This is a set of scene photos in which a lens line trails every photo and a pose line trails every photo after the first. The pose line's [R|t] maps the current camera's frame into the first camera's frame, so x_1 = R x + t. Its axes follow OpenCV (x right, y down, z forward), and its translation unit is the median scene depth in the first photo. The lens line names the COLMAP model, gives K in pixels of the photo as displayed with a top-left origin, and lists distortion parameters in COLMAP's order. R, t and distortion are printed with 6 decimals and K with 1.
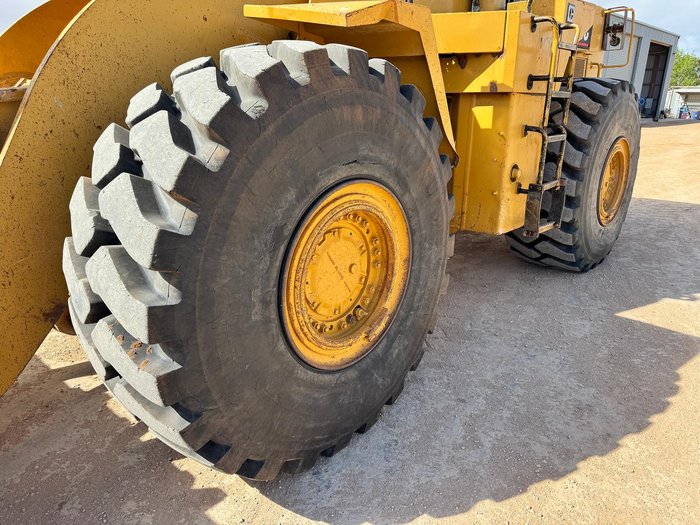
lens RADIAL K [[501.2, 0, 346.1], [0, 501.2, 270.7], [0, 0, 1]] dist [0.088618, -0.116564]
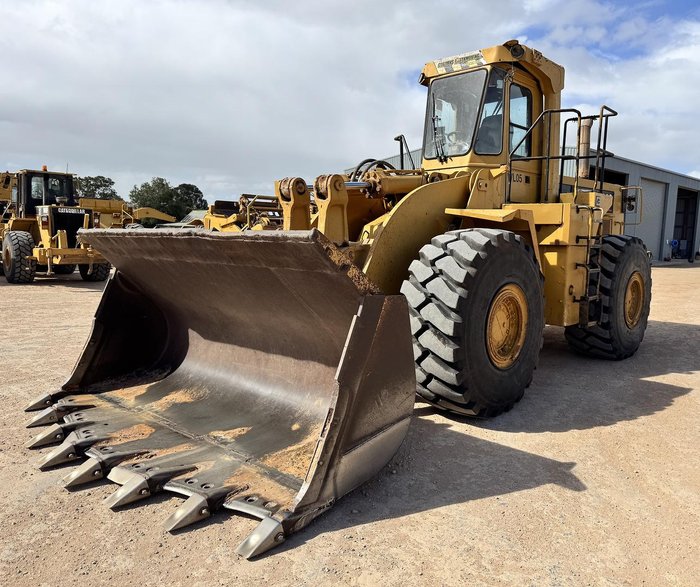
lens RADIAL K [[564.3, 0, 368.0], [0, 564.3, 300.9], [0, 0, 1]] dist [0.111659, -0.163181]
pose [[0.999817, 0.017376, 0.008039, -0.362335], [-0.015348, 0.978436, -0.205979, 0.247222], [-0.011445, 0.205818, 0.978523, -0.852838]]
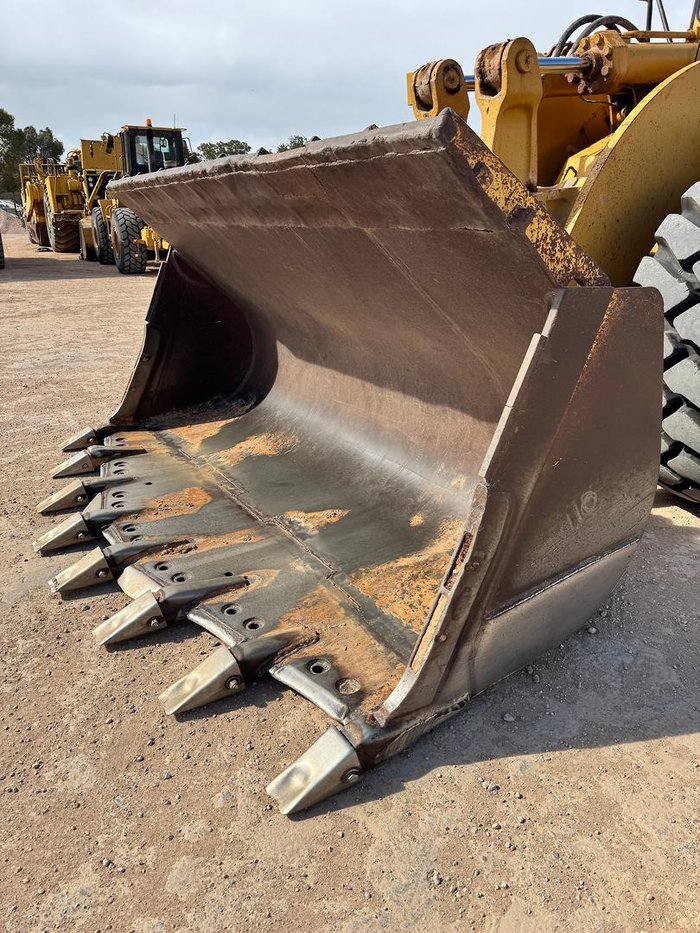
lens RADIAL K [[668.0, 0, 344.8], [0, 668.0, 469.7], [0, 0, 1]] dist [0.088618, -0.116564]
pose [[0.958408, 0.091753, -0.270251, -0.368125], [-0.079391, 0.995250, 0.056348, 0.155090], [0.274138, -0.032549, 0.961139, -0.423002]]
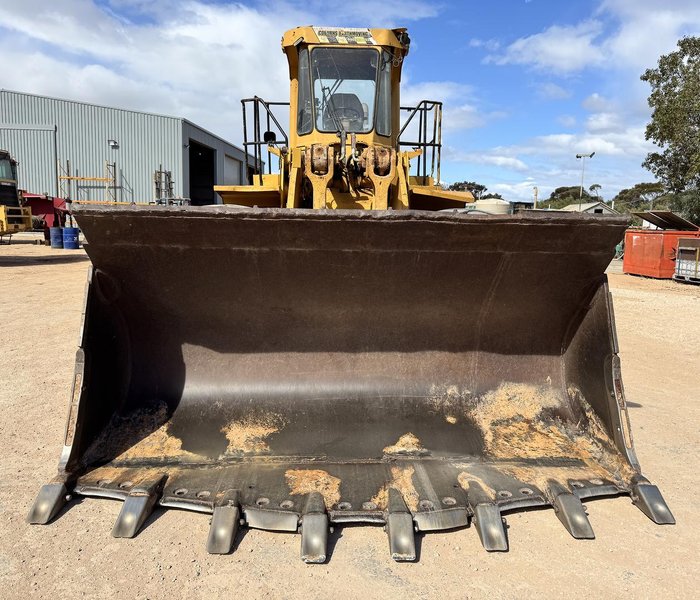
lens RADIAL K [[591.0, 0, 350.0], [0, 591.0, 300.0], [0, 0, 1]] dist [0.057674, -0.007323]
pose [[0.700168, -0.084283, 0.708986, -1.531705], [0.205351, 0.974822, -0.086912, 0.080506], [-0.683810, 0.206444, 0.699846, -0.335182]]
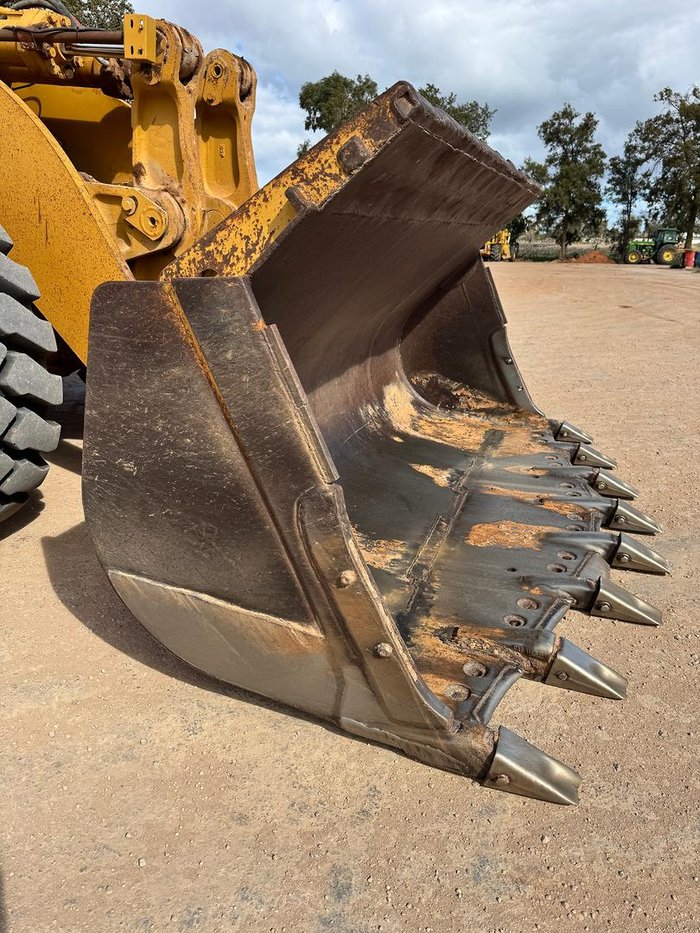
lens RADIAL K [[668.0, 0, 344.8], [0, 668.0, 469.7], [0, 0, 1]] dist [0.088618, -0.116564]
pose [[-0.390296, -0.304614, 0.868838, -1.556741], [0.292980, 0.853535, 0.430860, -0.247485], [-0.872830, 0.422715, -0.243886, 0.860911]]
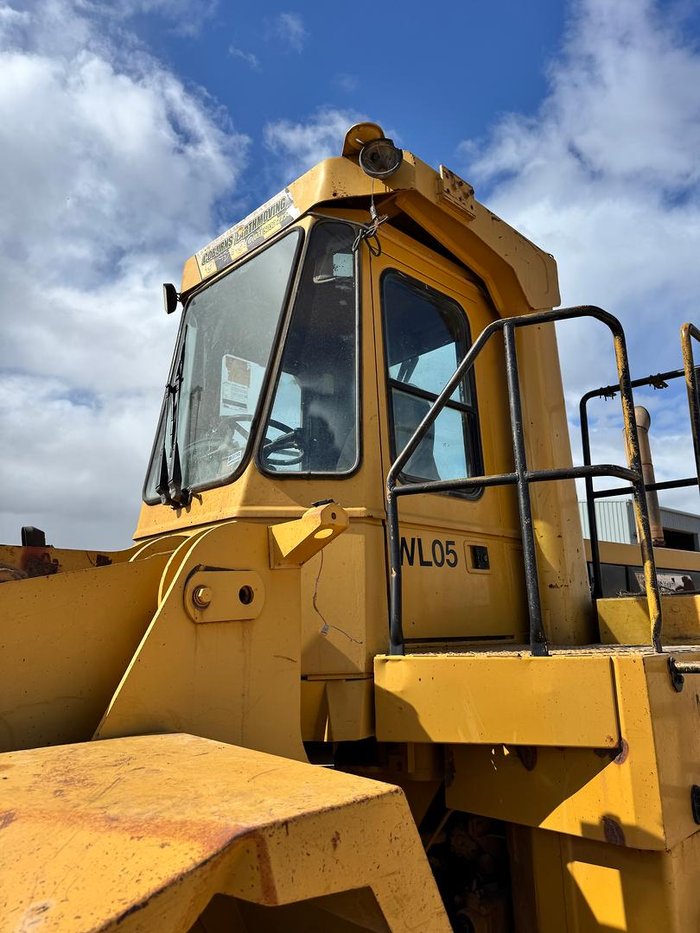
lens RADIAL K [[668.0, 0, 344.8], [0, 668.0, 469.7], [0, 0, 1]] dist [0.088618, -0.116564]
pose [[0.998835, -0.025755, -0.040805, 0.098628], [0.001173, 0.858362, -0.513043, -0.307899], [0.048239, 0.512398, 0.857392, 0.354554]]
